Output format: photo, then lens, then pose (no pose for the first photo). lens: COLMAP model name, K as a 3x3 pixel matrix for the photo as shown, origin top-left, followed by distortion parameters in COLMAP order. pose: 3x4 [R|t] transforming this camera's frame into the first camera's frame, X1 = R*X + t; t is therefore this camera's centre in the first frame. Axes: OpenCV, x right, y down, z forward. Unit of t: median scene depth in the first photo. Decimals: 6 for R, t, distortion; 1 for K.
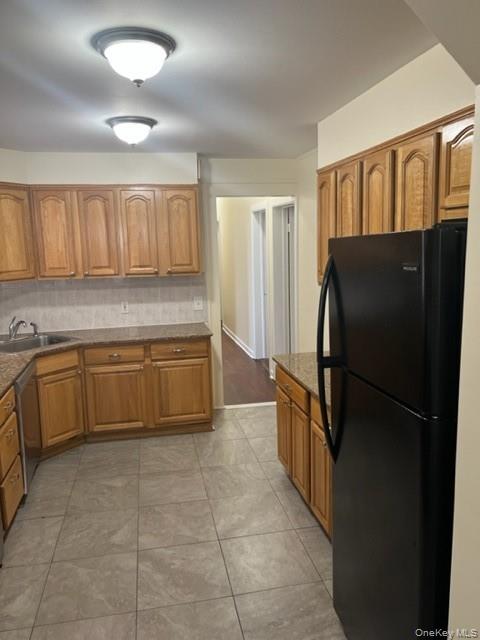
lens RADIAL K [[478.1, 0, 240.0], [0, 478.1, 320.0], [0, 0, 1]] dist [0.028700, -0.046347]
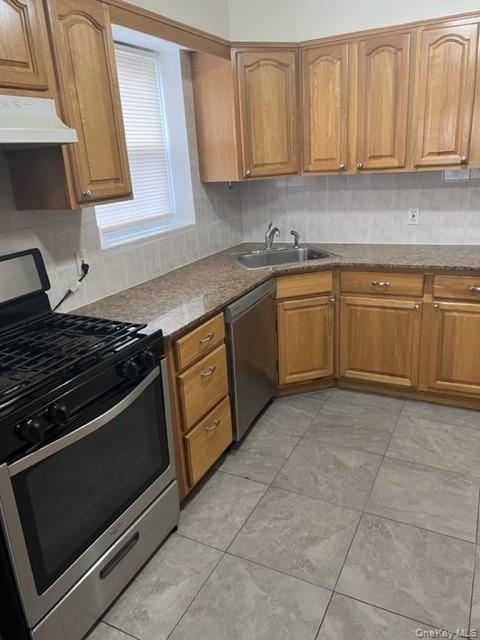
lens RADIAL K [[478.1, 0, 240.0], [0, 478.1, 320.0], [0, 0, 1]] dist [0.028700, -0.046347]
pose [[0.783734, 0.173055, -0.596501, 0.010784], [-0.058421, 0.976681, 0.206594, -0.009335], [0.618343, -0.127067, 0.775568, 0.304173]]
